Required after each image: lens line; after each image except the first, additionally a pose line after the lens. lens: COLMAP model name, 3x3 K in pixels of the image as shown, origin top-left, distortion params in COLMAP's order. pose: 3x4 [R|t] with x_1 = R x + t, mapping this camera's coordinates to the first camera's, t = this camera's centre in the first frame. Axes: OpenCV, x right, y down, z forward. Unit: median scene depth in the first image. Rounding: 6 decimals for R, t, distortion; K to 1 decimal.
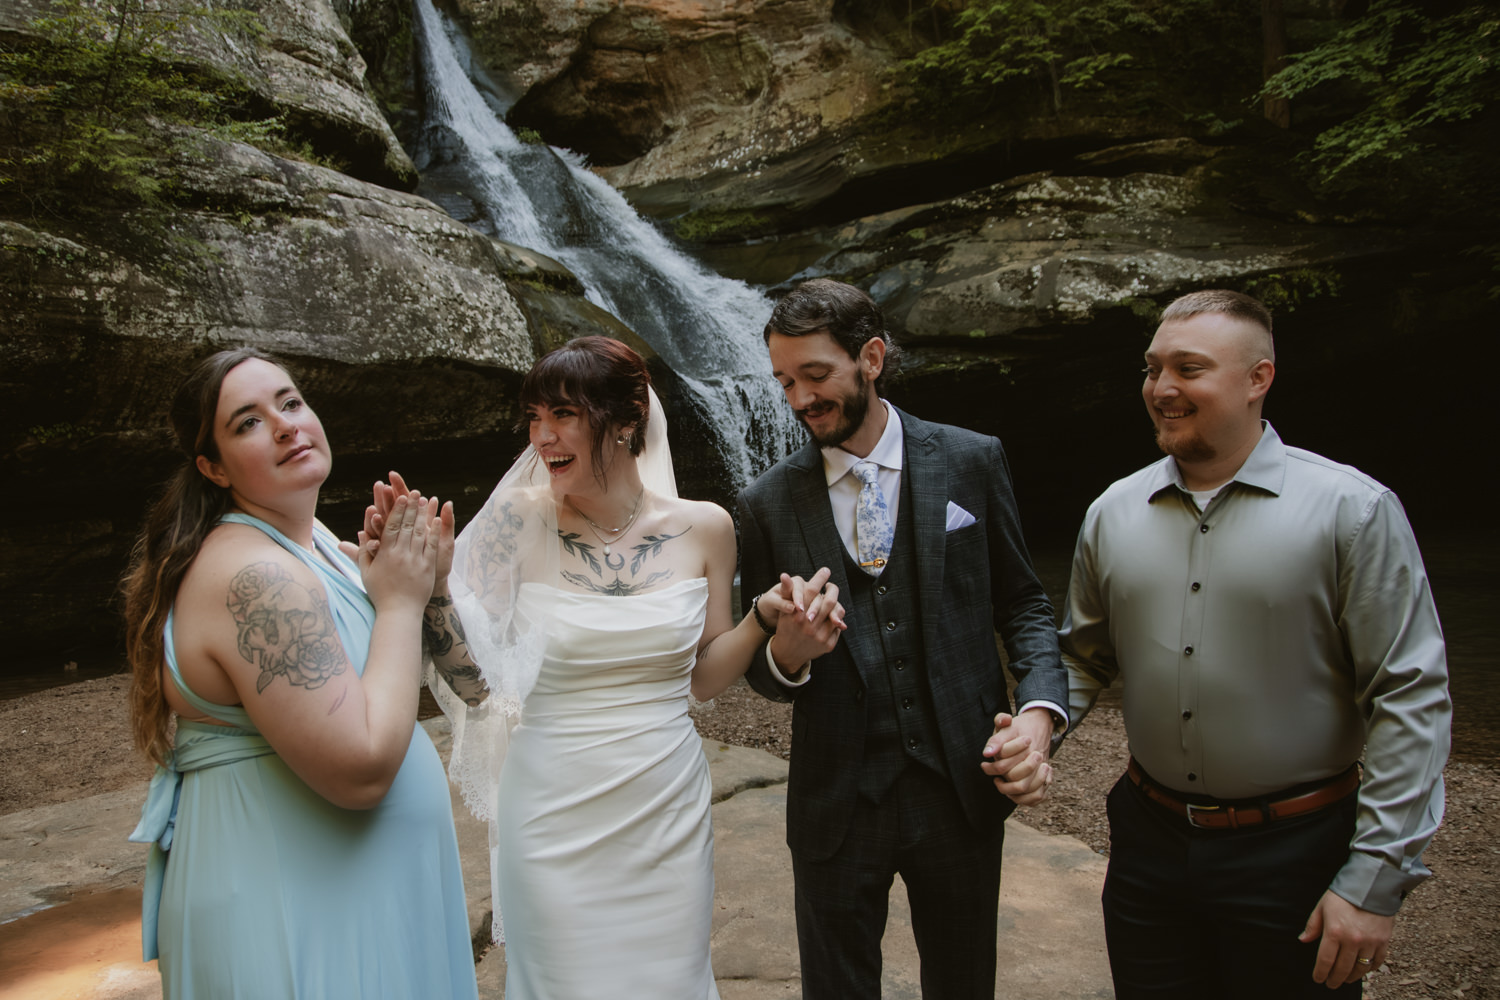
lens RADIAL K [[1216.6, 0, 714.4], [0, 1216.6, 489.3], [0, 0, 1]] dist [-0.168049, 0.117024]
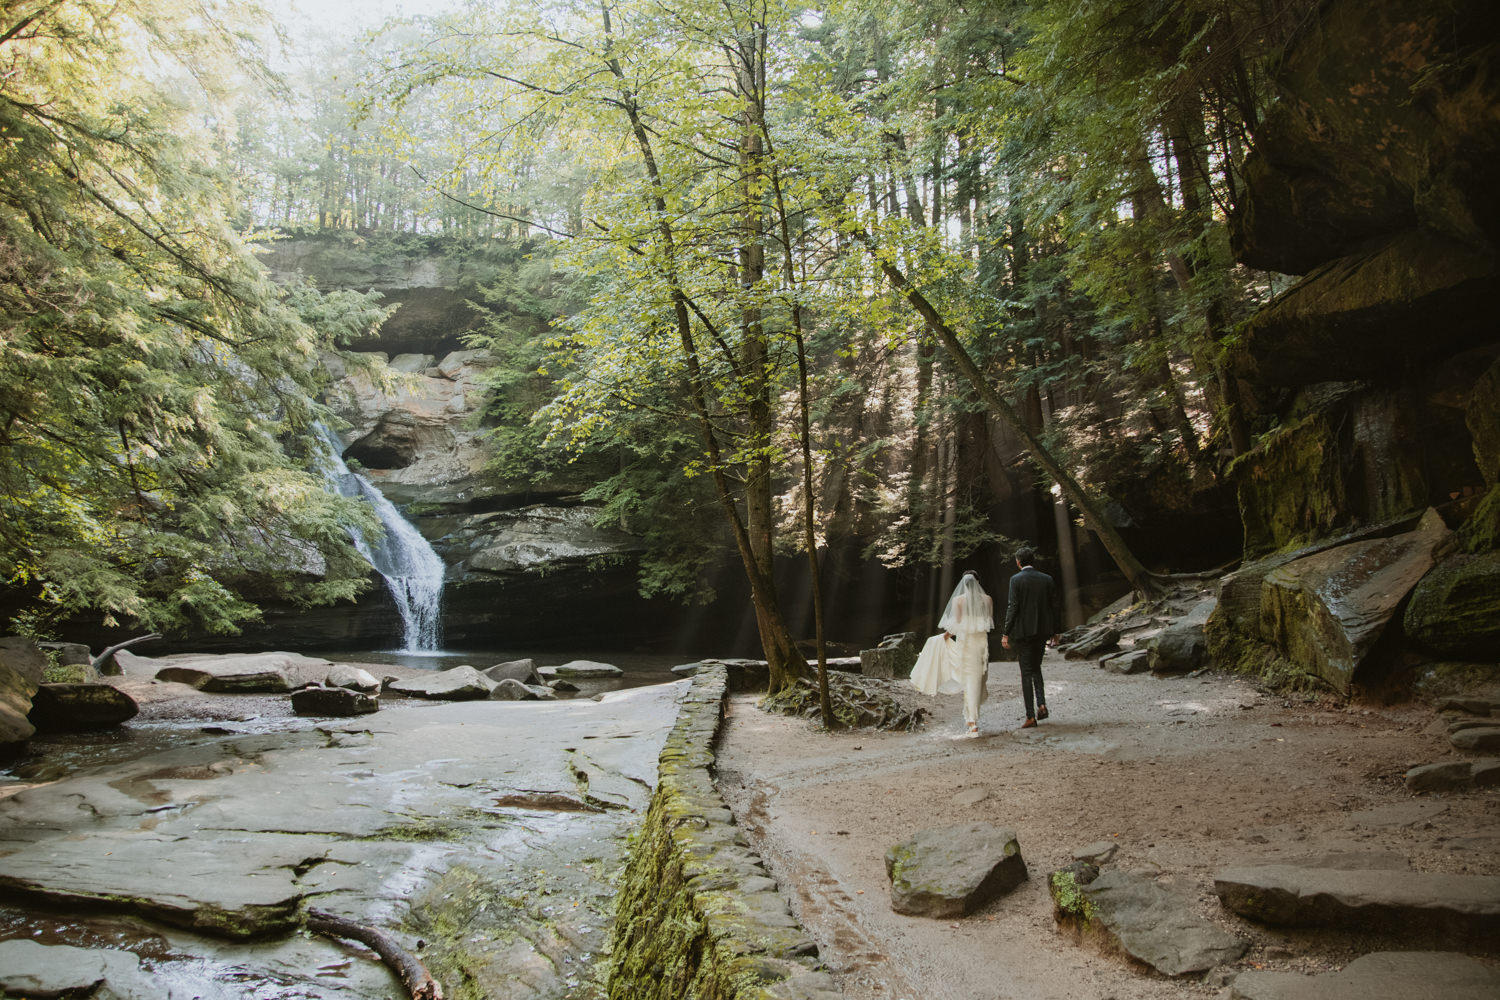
lens RADIAL K [[1168.5, 0, 743.5], [0, 1168.5, 509.9], [0, 0, 1]] dist [-0.165888, 0.121031]
pose [[0.993288, 0.077425, 0.085932, 0.505845], [-0.068894, 0.992783, -0.098163, -0.039791], [-0.092912, 0.091584, 0.991453, -1.554832]]
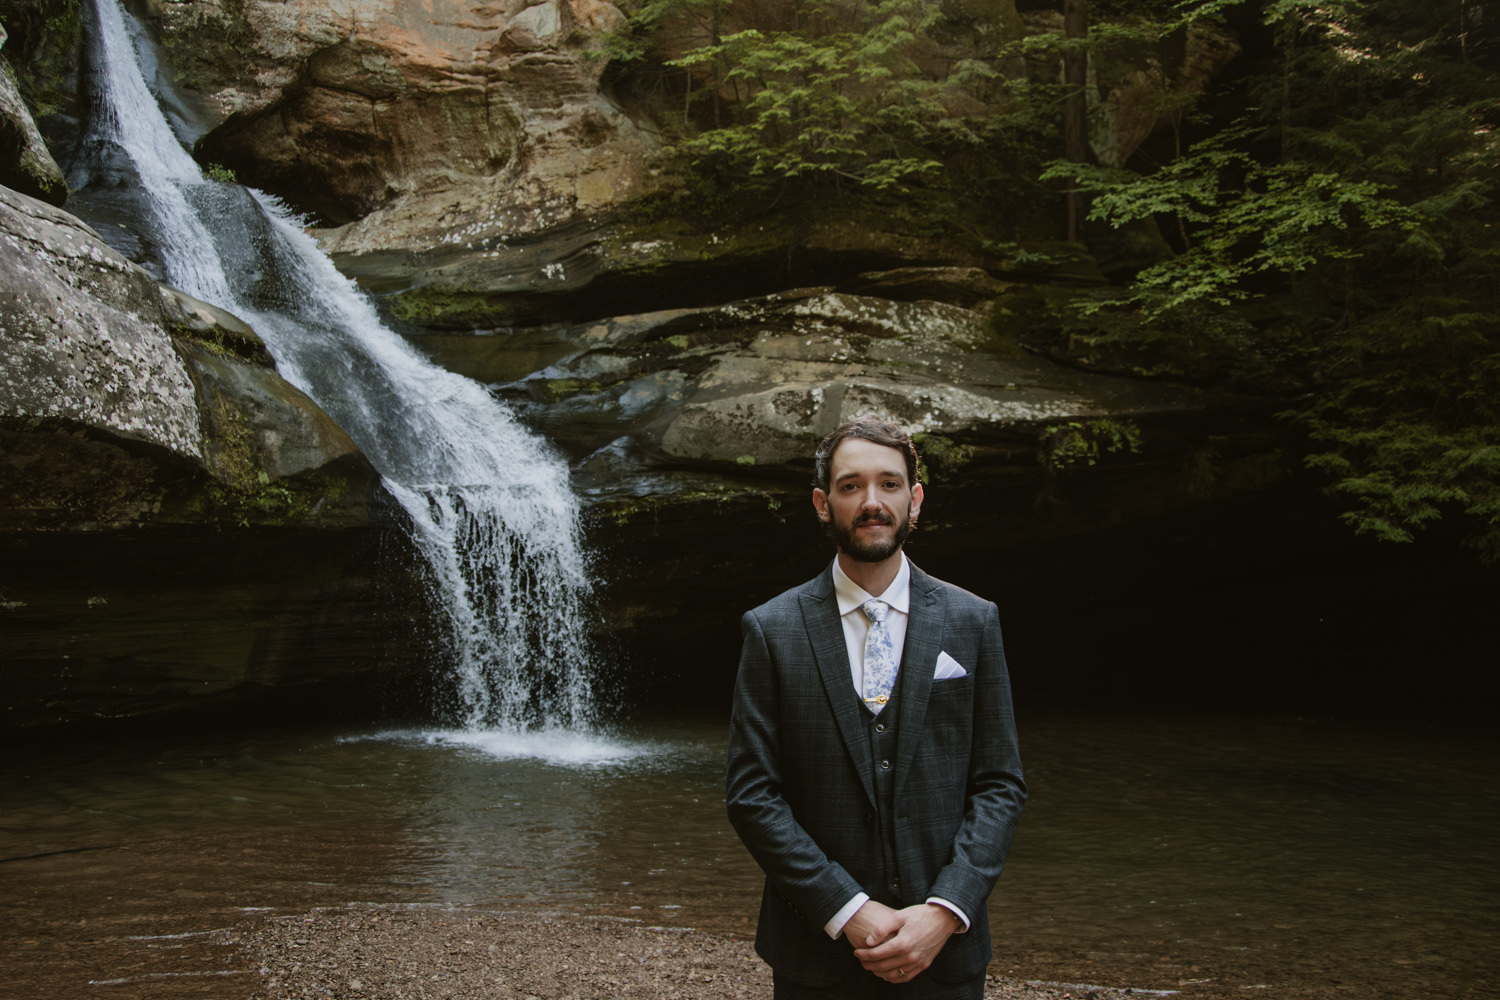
lens RADIAL K [[1292.9, 0, 748.0], [0, 1292.9, 504.9], [0, 0, 1]] dist [-0.144401, 0.130941]
pose [[0.961361, 0.085114, 0.261801, -0.016680], [-0.059434, 0.992747, -0.104504, -0.001606], [-0.268797, 0.084906, 0.959447, 0.111176]]
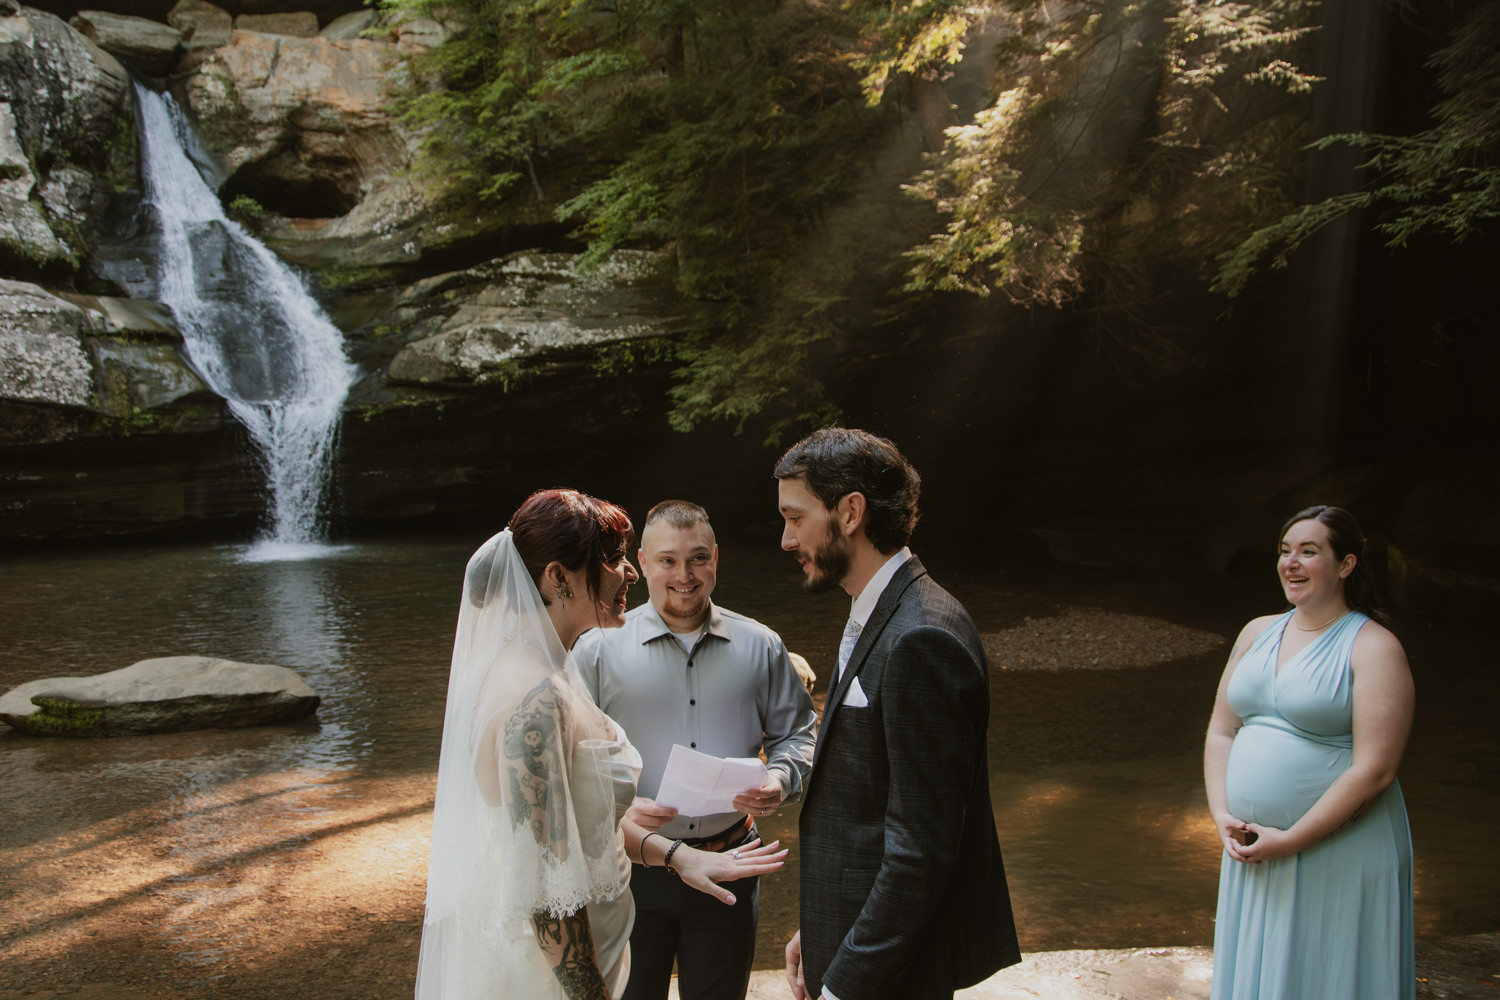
lens RADIAL K [[1275.2, 0, 729.6], [0, 1275.2, 530.3], [0, 0, 1]] dist [-0.170465, 0.121184]
pose [[0.985975, 0.065392, -0.153546, 0.732115], [-0.055206, 0.996040, 0.069690, -0.072259], [0.157495, -0.060236, 0.985681, -0.335737]]
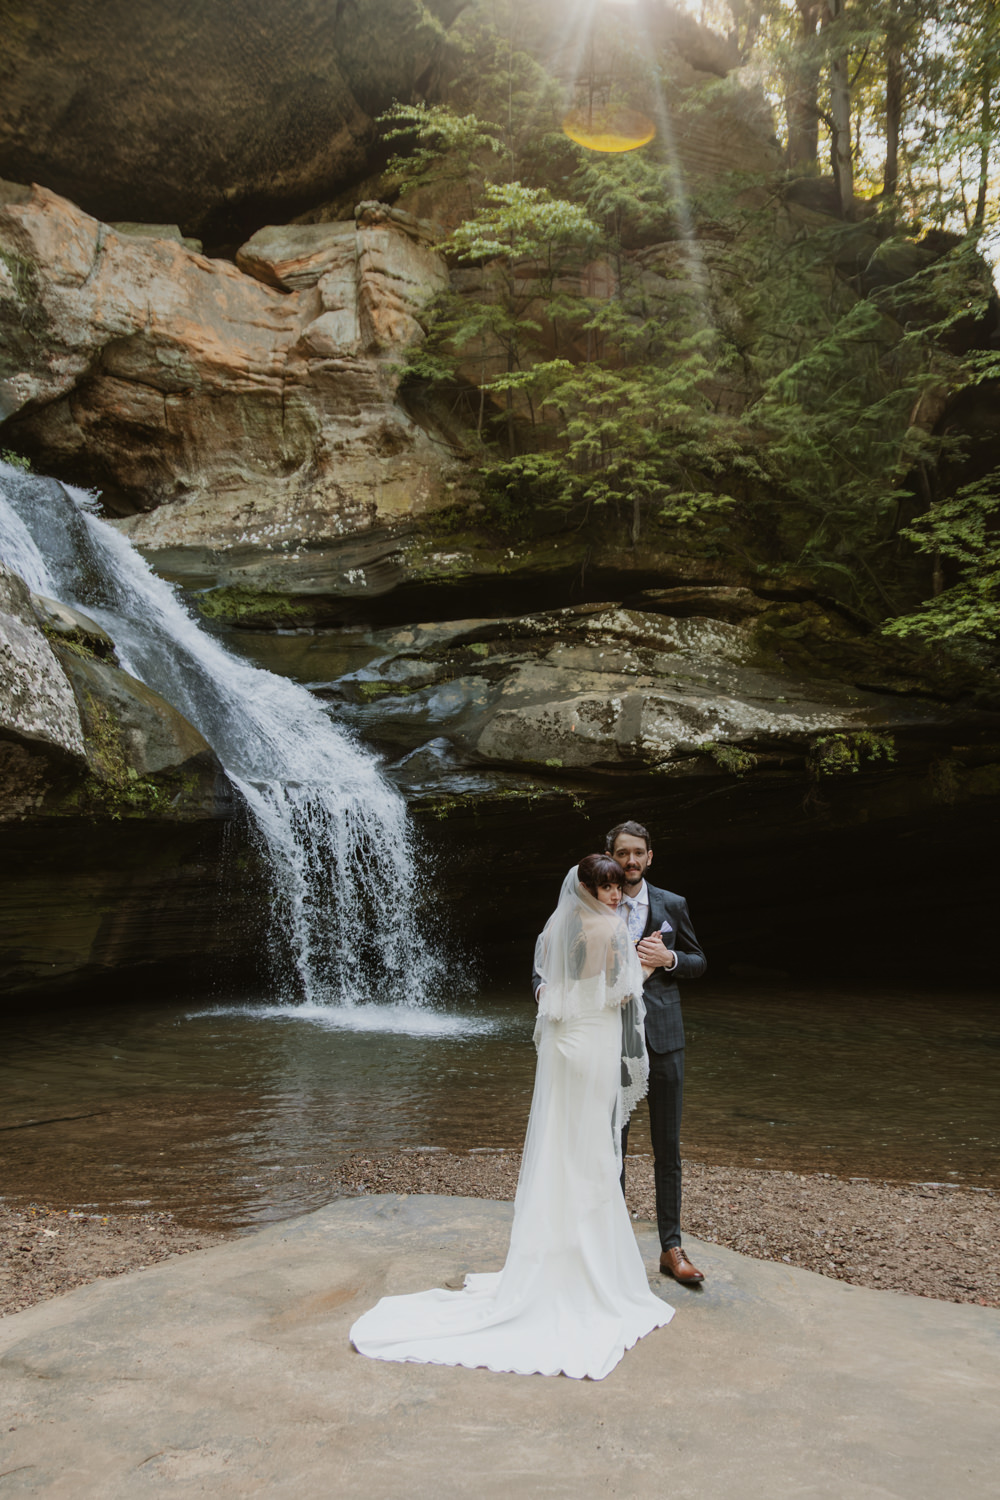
lens RADIAL K [[1259.1, 0, 573.7], [0, 1259.1, 849.2], [0, 0, 1]] dist [0.011088, -0.009326]
pose [[0.922463, 0.082930, 0.377074, -0.128289], [-0.064582, 0.996042, -0.061068, -0.000818], [-0.380646, 0.031981, 0.924168, 0.067437]]
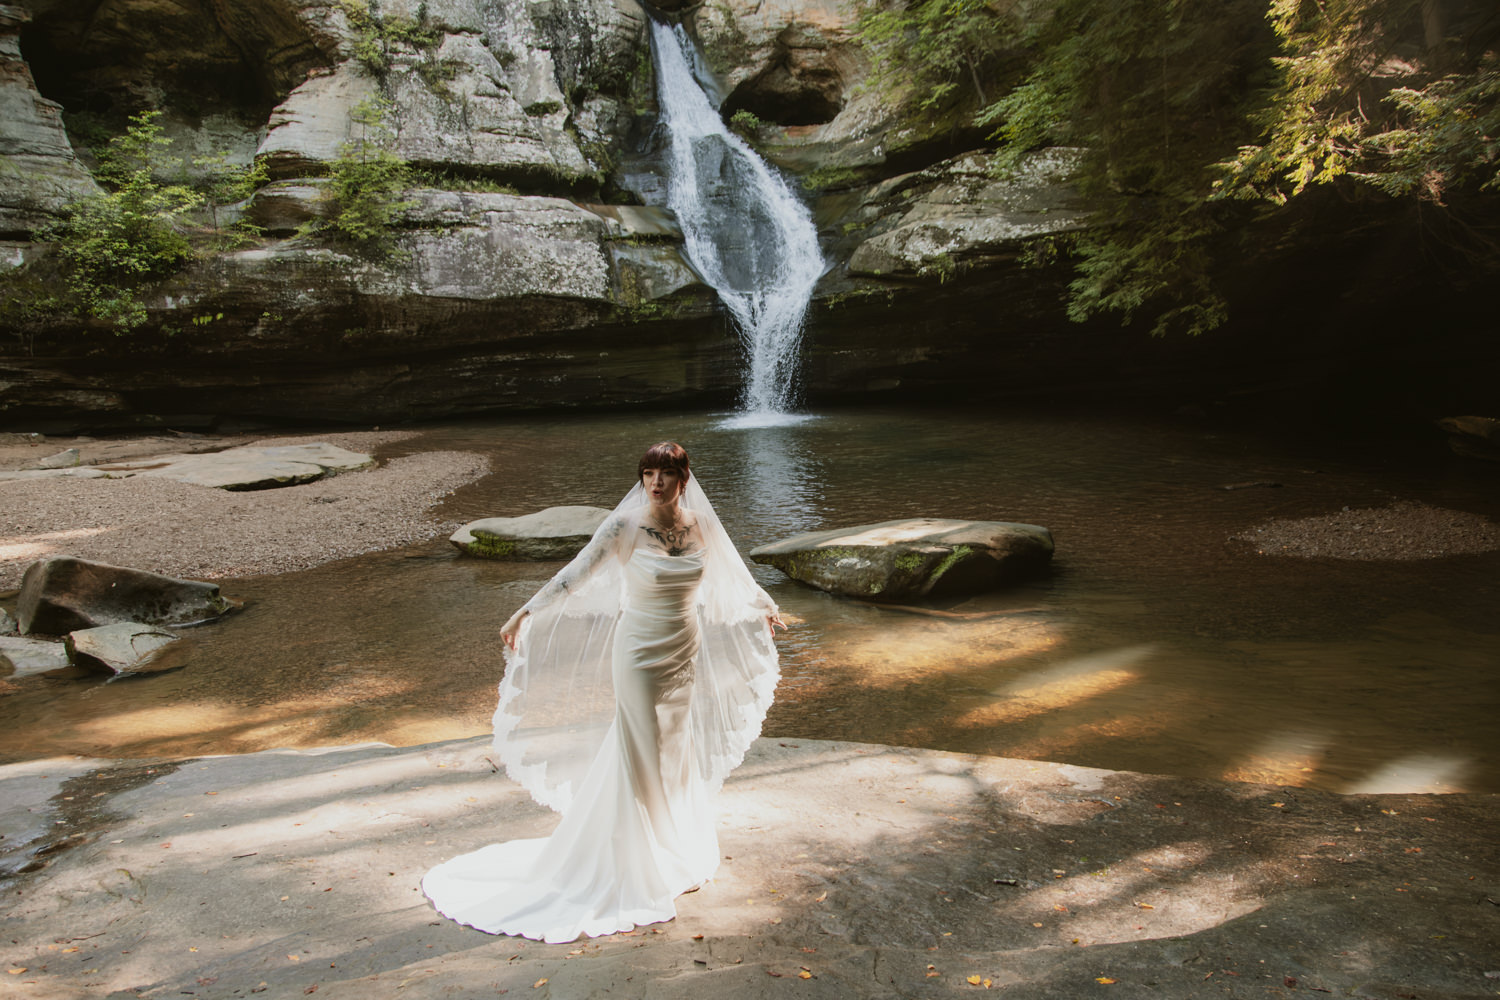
lens RADIAL K [[1200.3, 0, 761.4], [0, 1200.3, 526.4], [0, 0, 1]] dist [-0.159149, 0.106145]
pose [[0.841771, 0.136573, -0.522273, 0.870983], [-0.036836, 0.979745, 0.196830, -0.096515], [0.538576, -0.146447, 0.829752, -0.372616]]
